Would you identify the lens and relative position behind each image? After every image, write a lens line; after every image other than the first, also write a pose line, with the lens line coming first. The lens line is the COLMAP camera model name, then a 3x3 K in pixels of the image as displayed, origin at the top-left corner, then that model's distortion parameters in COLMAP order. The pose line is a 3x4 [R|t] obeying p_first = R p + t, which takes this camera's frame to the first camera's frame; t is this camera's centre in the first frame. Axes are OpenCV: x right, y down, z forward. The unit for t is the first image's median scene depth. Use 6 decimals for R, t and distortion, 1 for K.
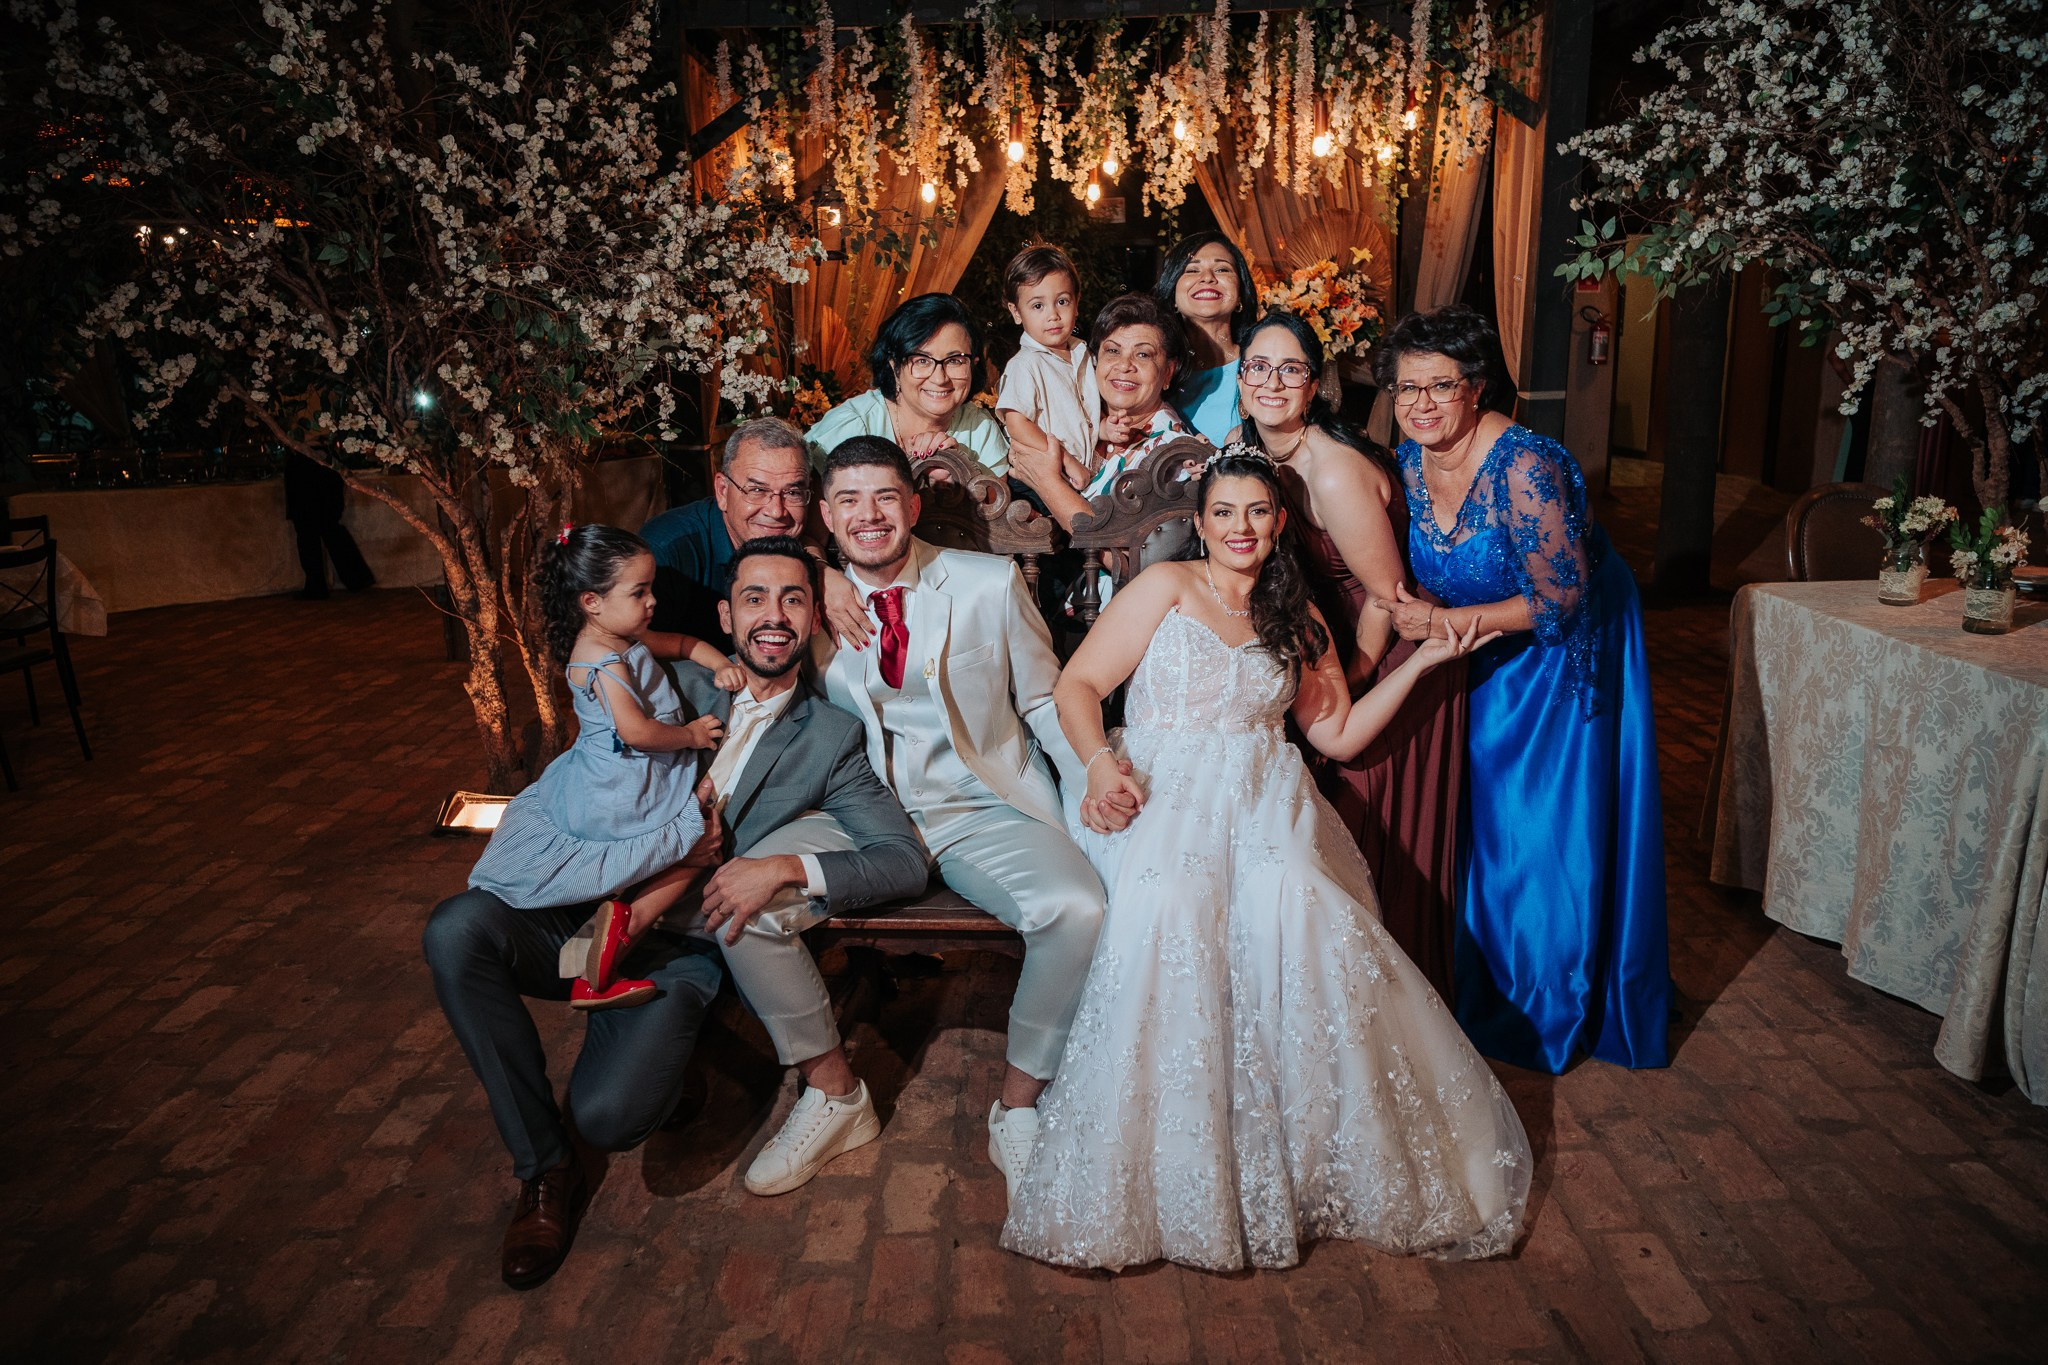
lens RADIAL K [[1417.7, 0, 1024.0], [0, 1417.7, 682.5], [0, 0, 1]] dist [-0.105172, 0.118222]
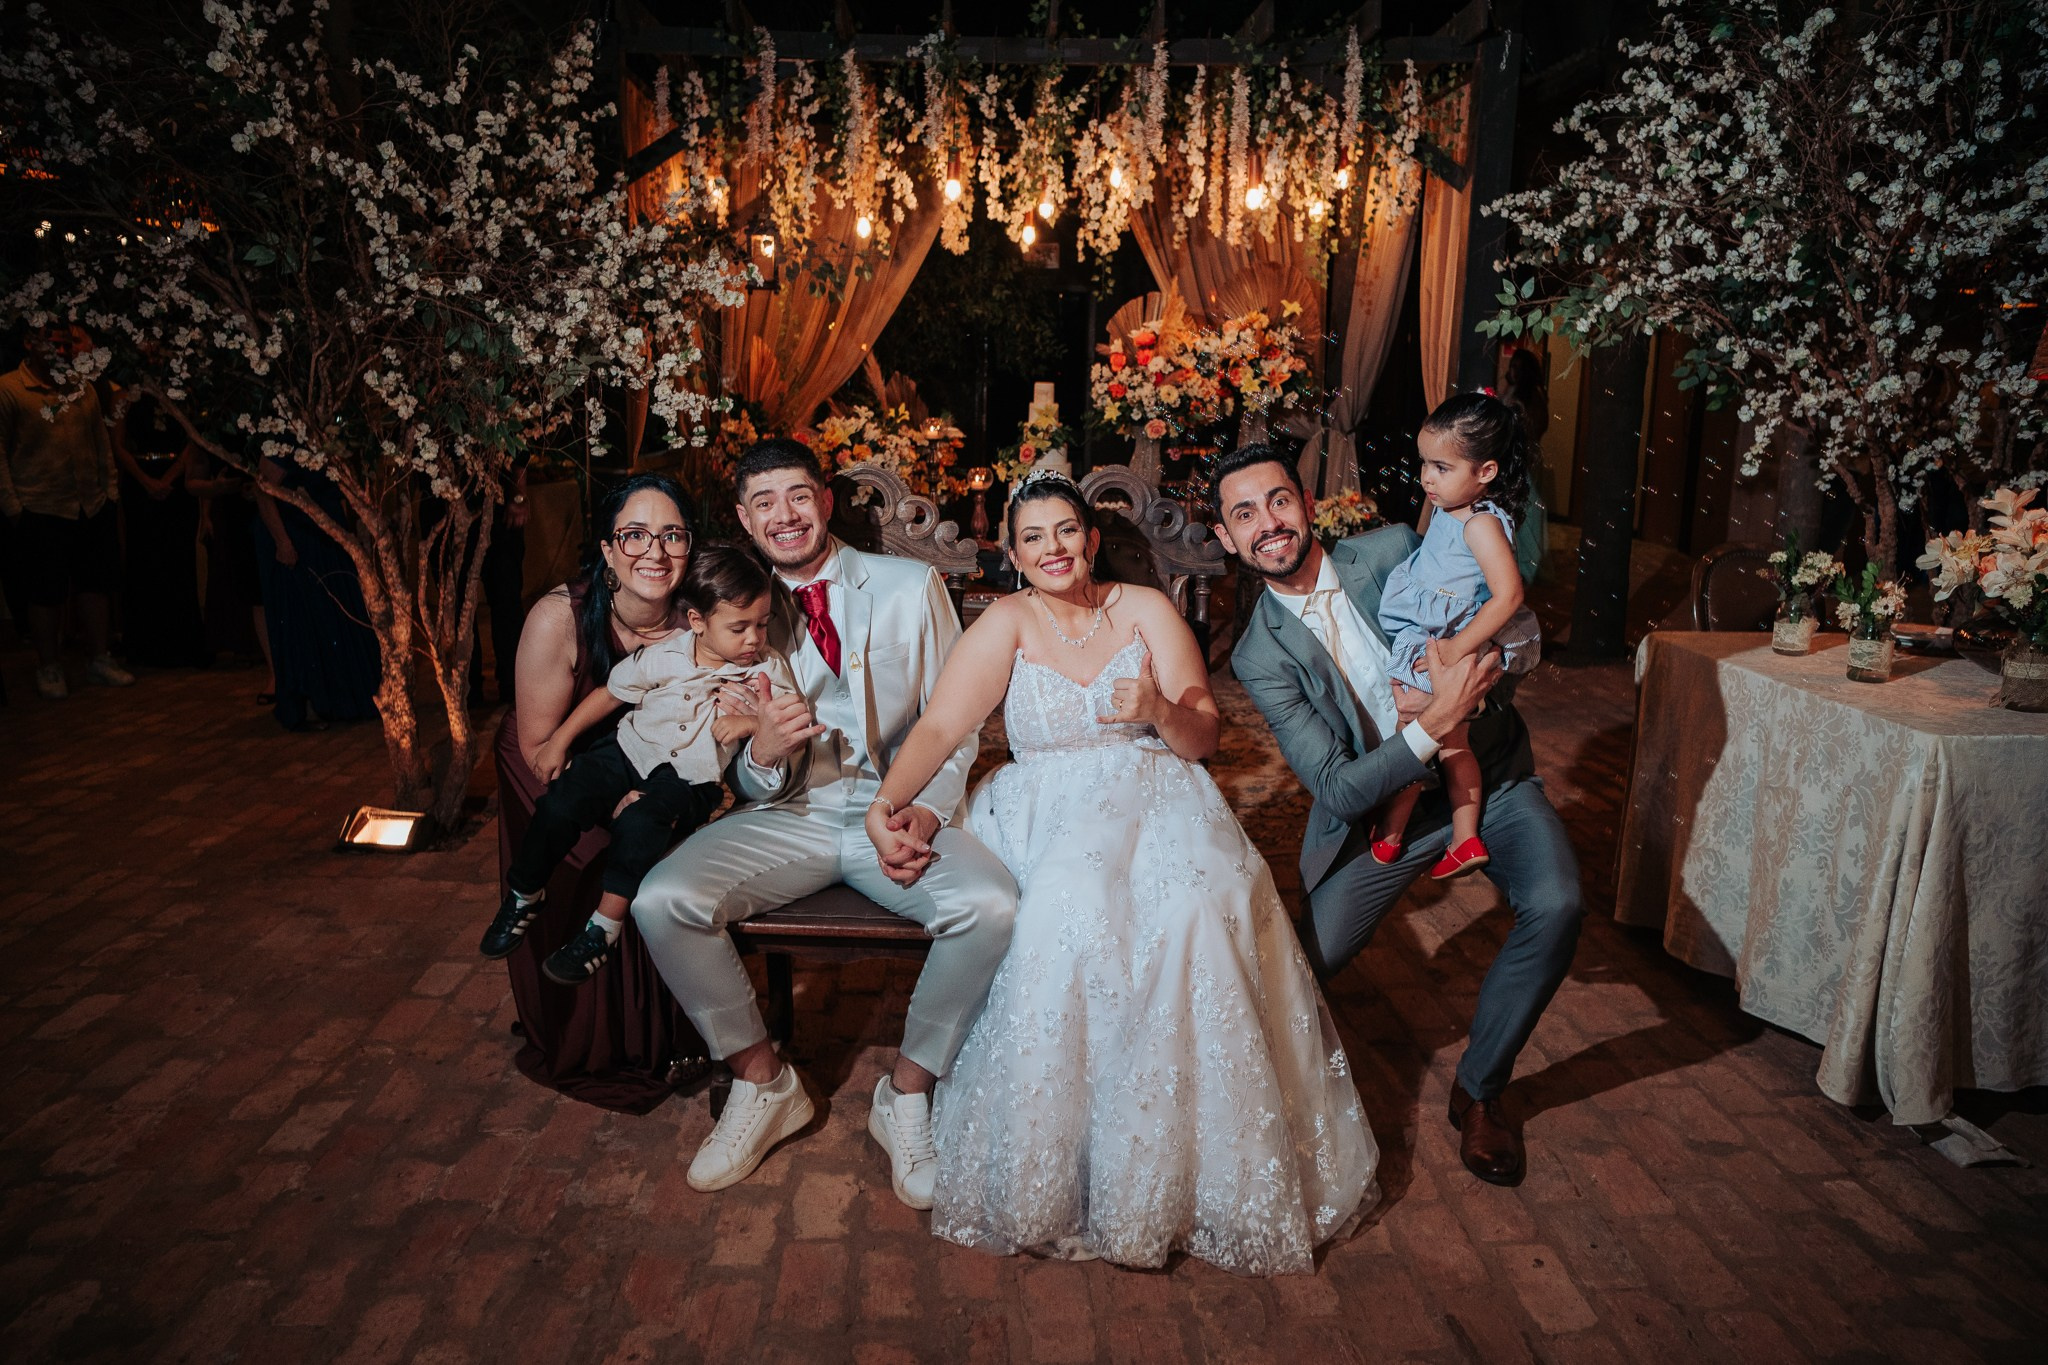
lens RADIAL K [[1451.5, 0, 1024.0], [0, 1451.5, 682.5], [0, 0, 1]] dist [-0.106842, 0.120772]
pose [[0.997945, 0.030774, 0.056199, -0.002288], [-0.028633, 0.998848, -0.038511, 0.013853], [-0.057319, 0.036823, 0.997677, -0.020434]]
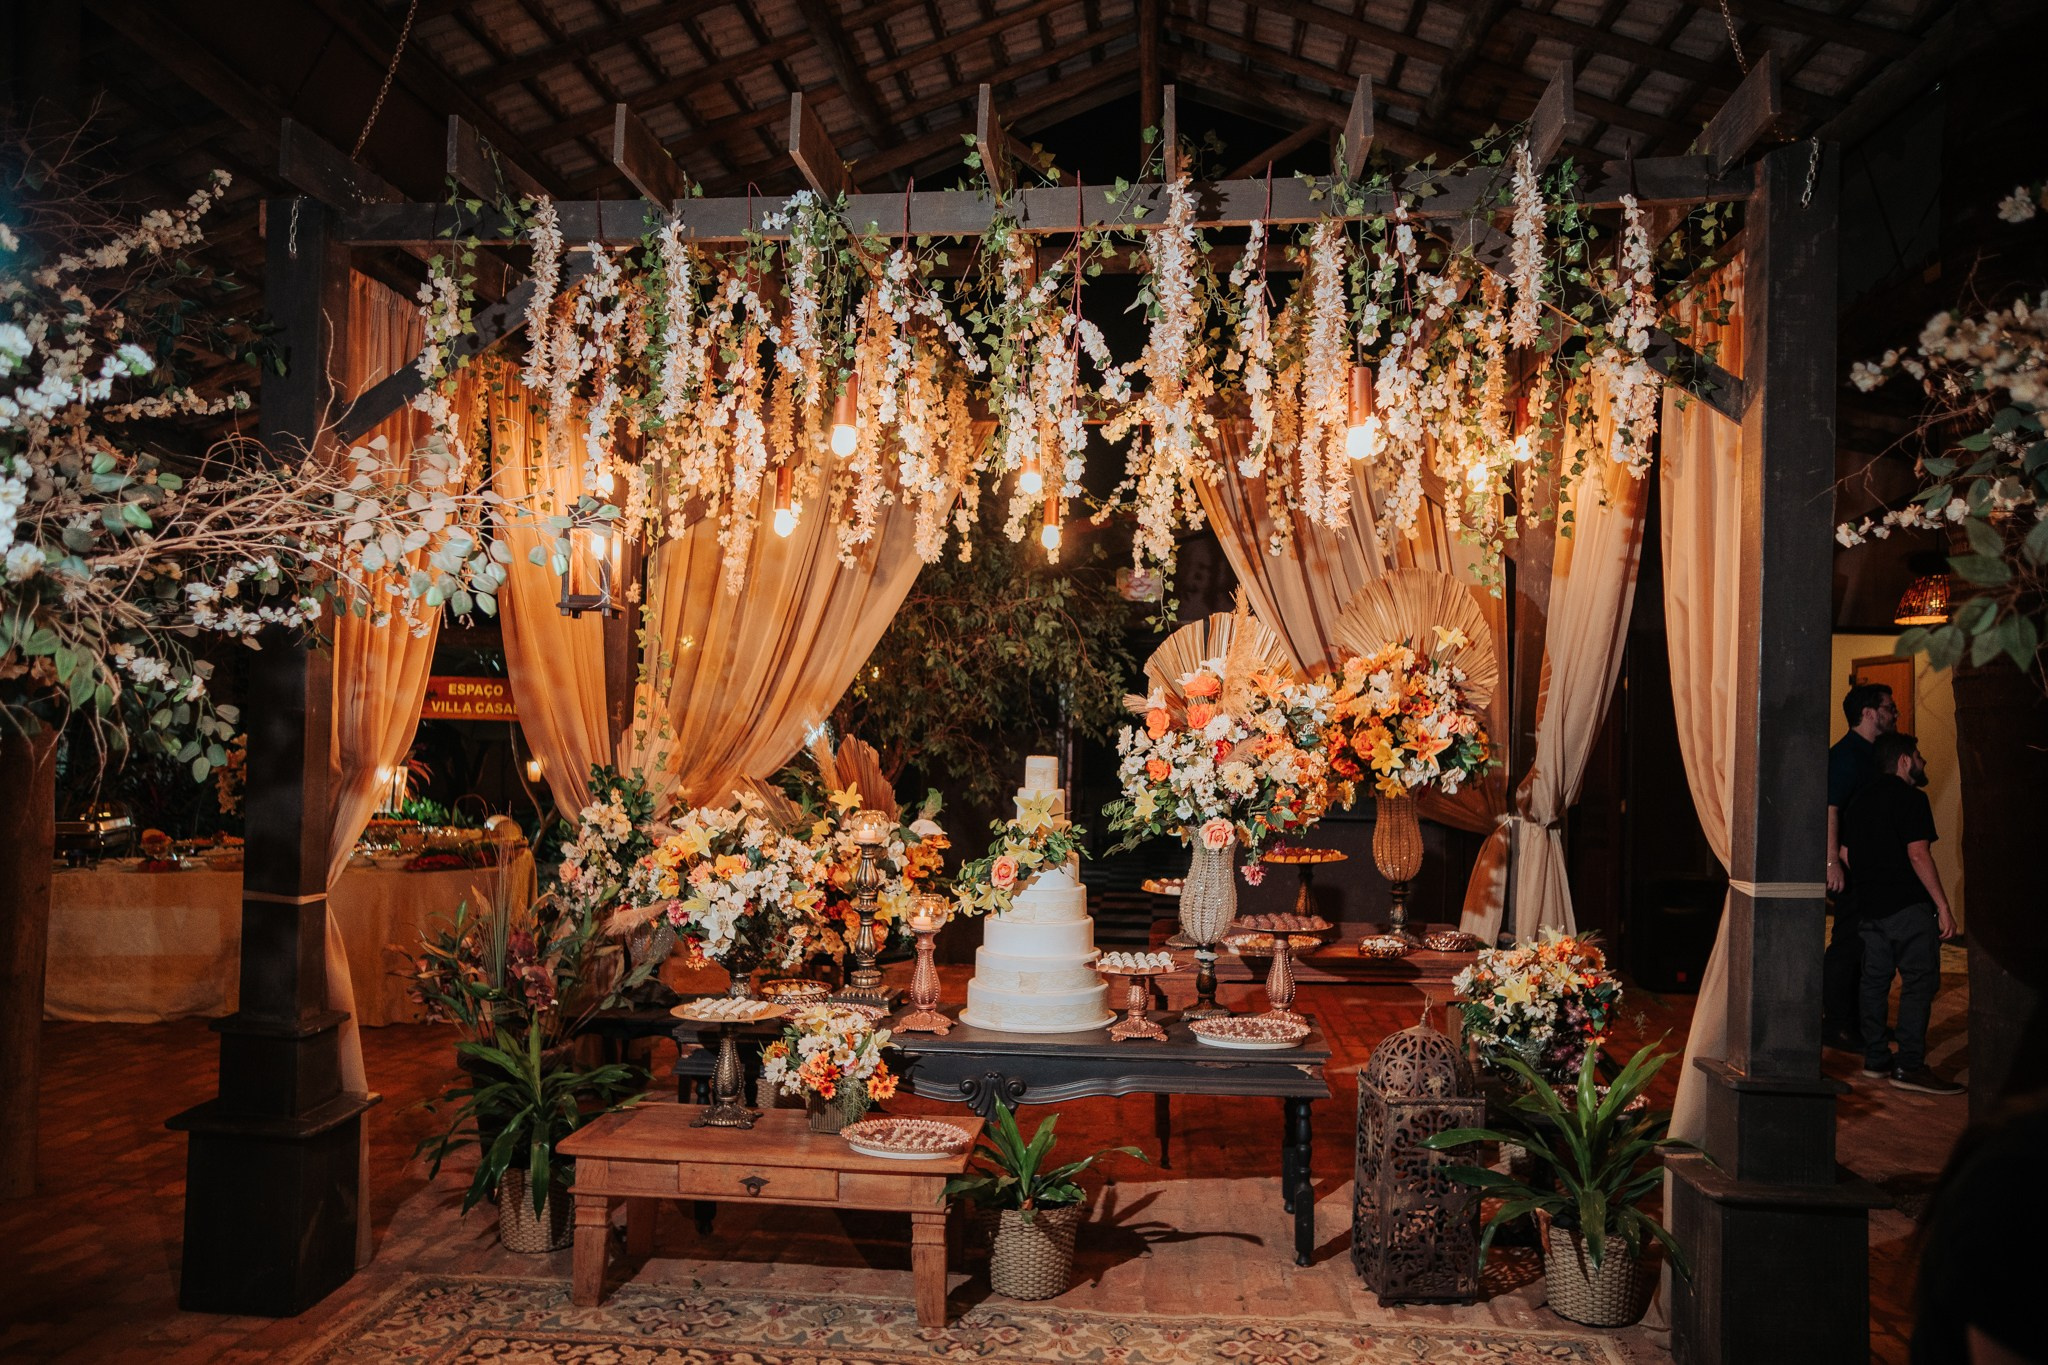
lens RADIAL K [[1417.7, 0, 1024.0], [0, 1417.7, 682.5], [0, 0, 1]] dist [-0.105172, 0.118222]
pose [[0.994973, 0.040905, -0.091410, 0.149118], [-0.064009, 0.961750, -0.266345, -0.141377], [0.077018, 0.270857, 0.959534, 0.518421]]
